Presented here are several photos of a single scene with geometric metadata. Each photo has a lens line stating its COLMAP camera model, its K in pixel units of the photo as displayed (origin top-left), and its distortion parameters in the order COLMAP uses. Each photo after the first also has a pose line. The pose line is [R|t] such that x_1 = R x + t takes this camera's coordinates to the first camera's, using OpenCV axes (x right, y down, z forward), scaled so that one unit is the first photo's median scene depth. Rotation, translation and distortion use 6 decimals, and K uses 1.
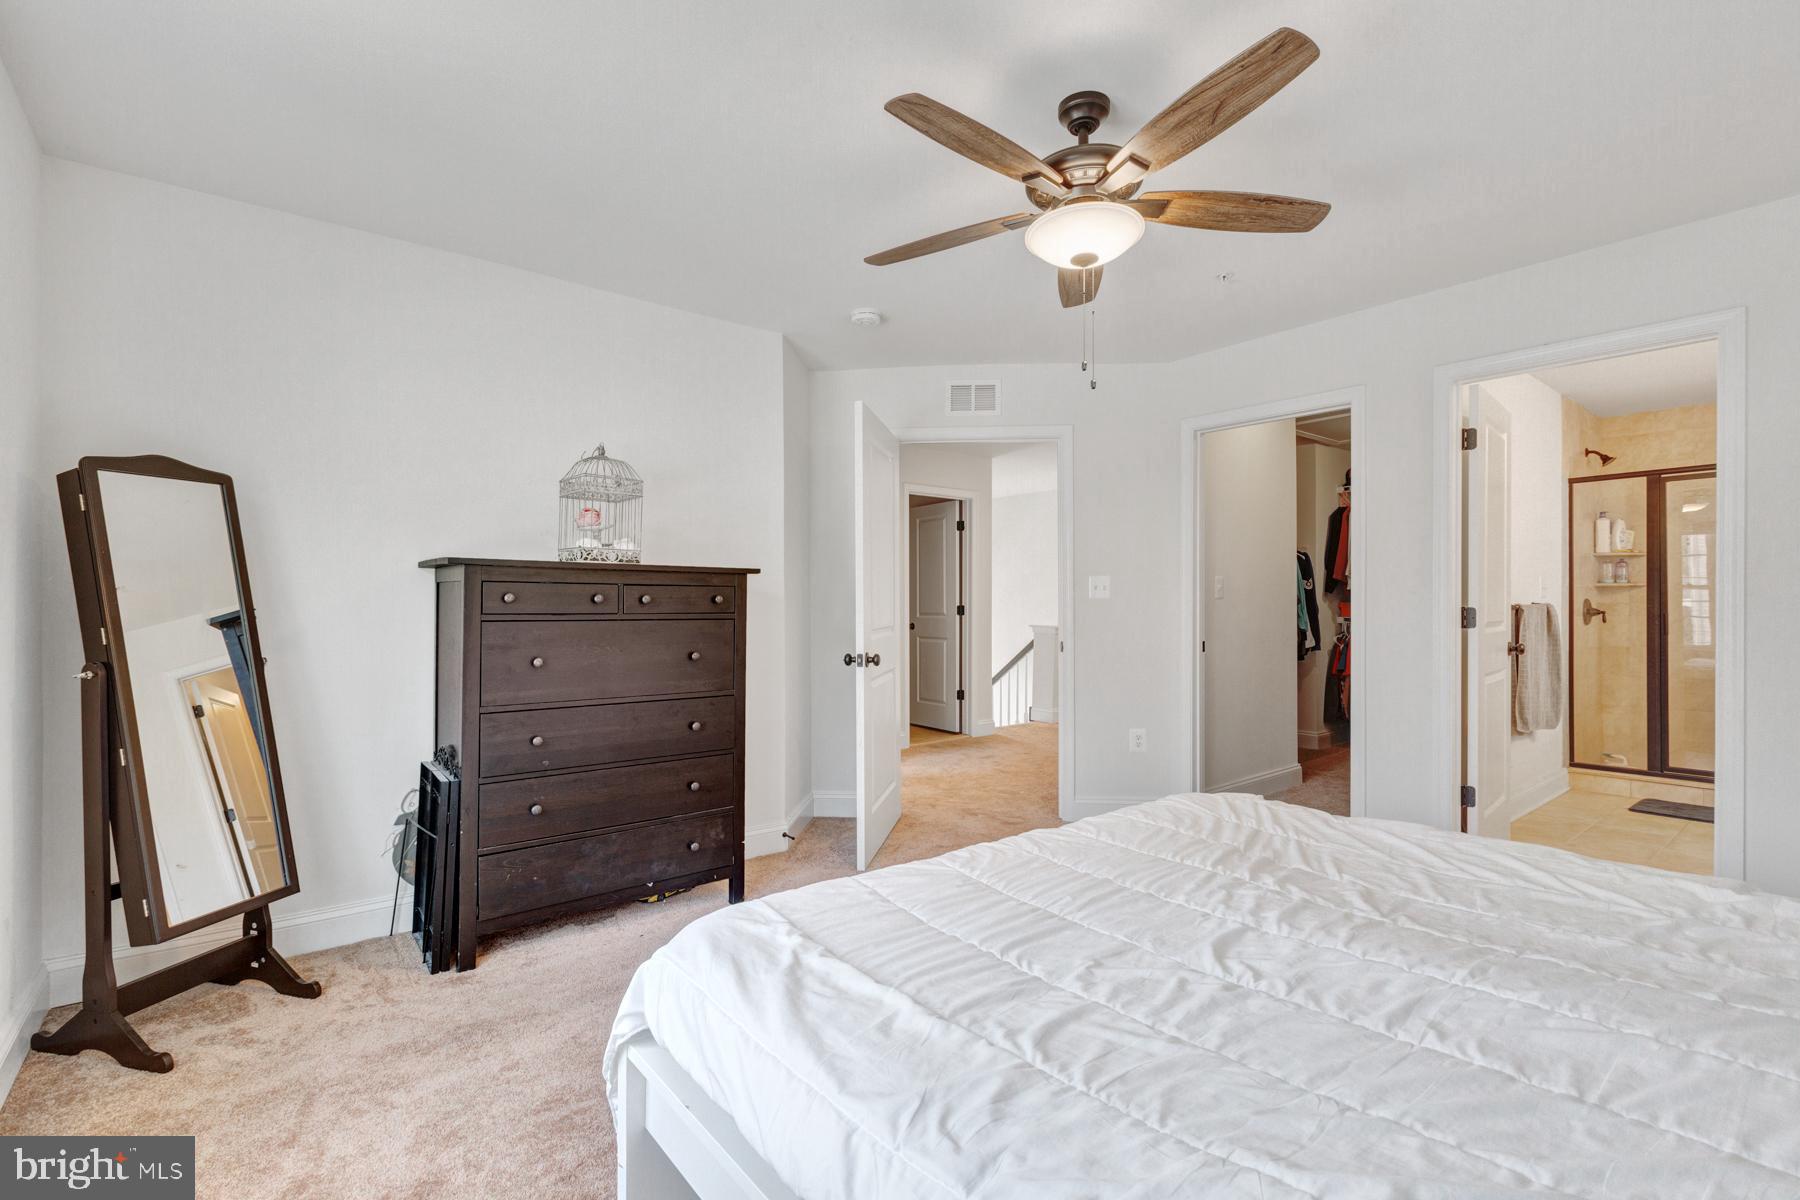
lens RADIAL K [[812.2, 0, 901.8], [0, 812.2, 604.9], [0, 0, 1]] dist [-0.003448, -0.001018]
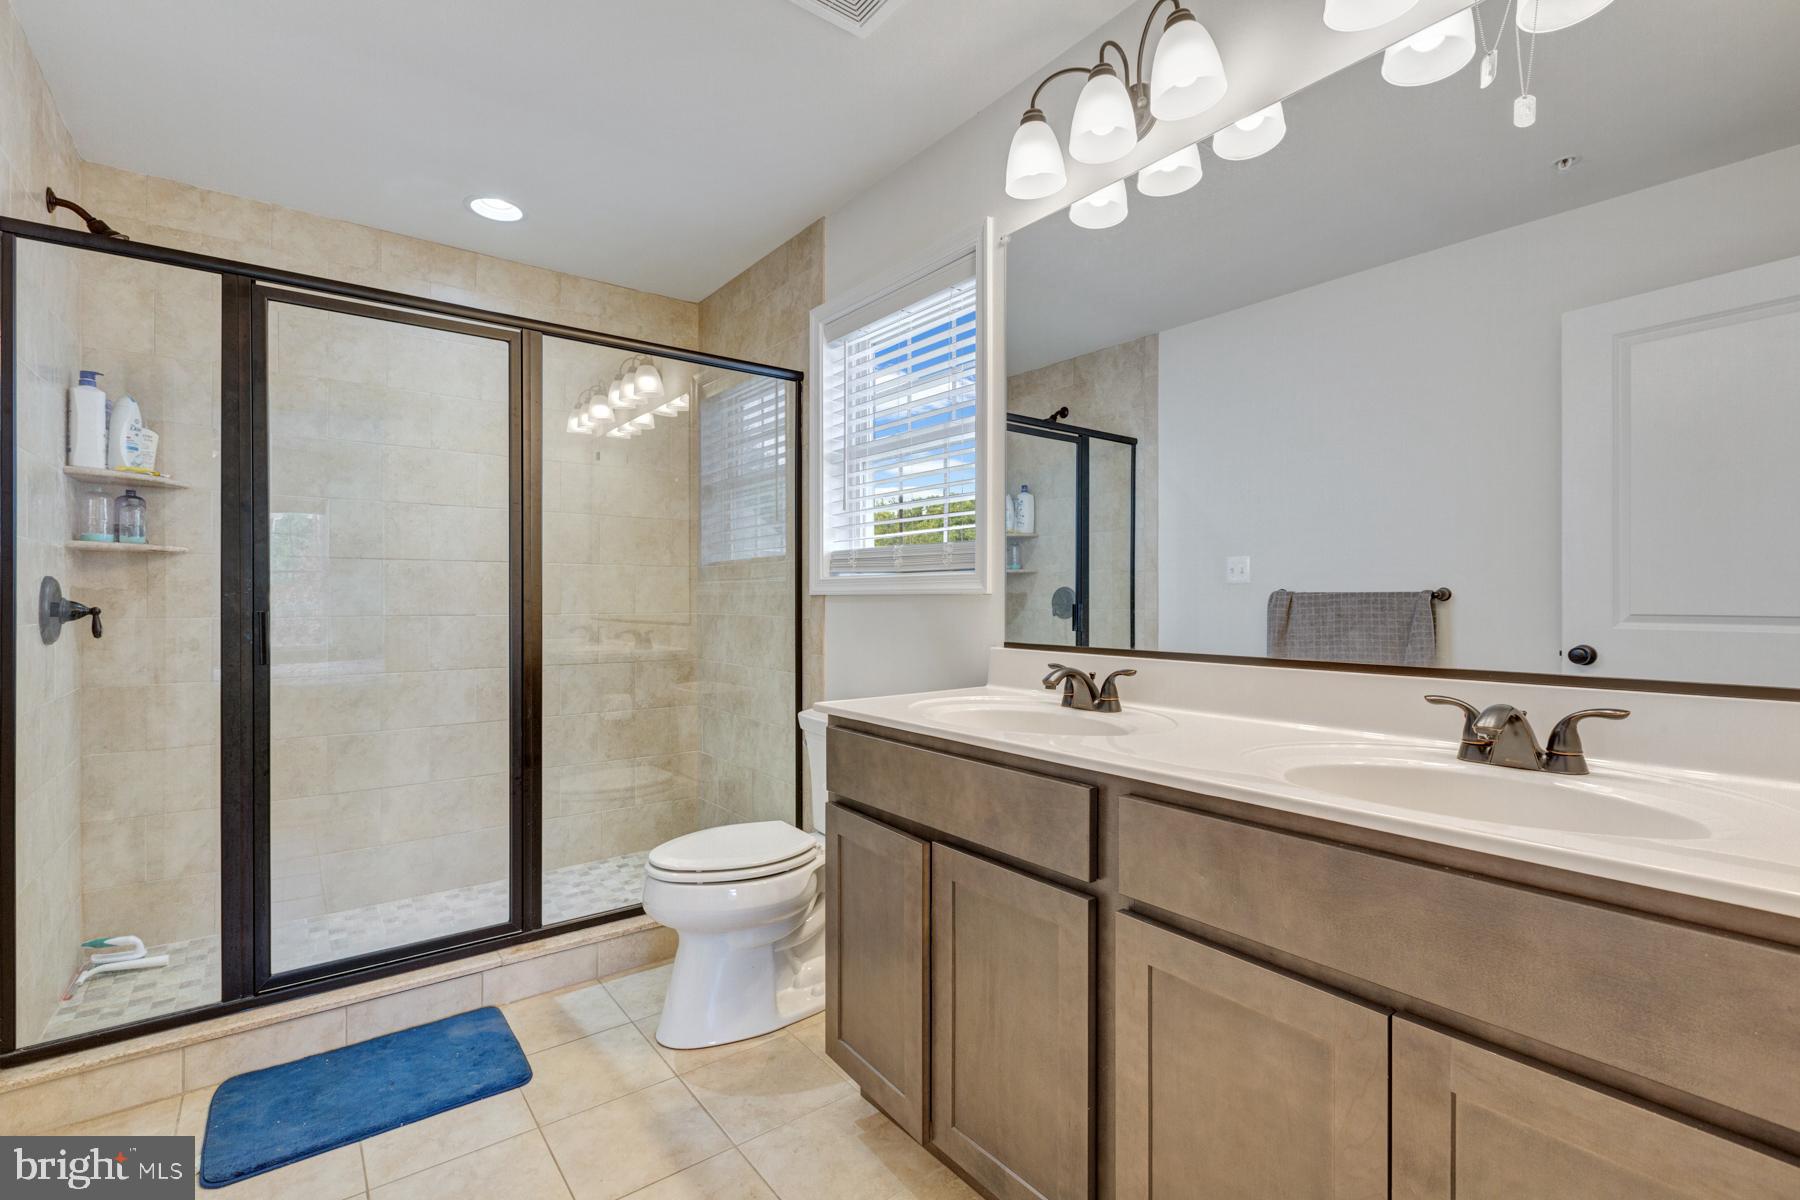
lens RADIAL K [[812.2, 0, 901.8], [0, 812.2, 602.3], [0, 0, 1]] dist [-0.003448, -0.001018]
pose [[0.025714, 0.000037, 0.999669, 0.461884], [-0.009477, 0.999955, 0.000207, 0.000628], [-0.999624, -0.009479, 0.025713, 0.571970]]
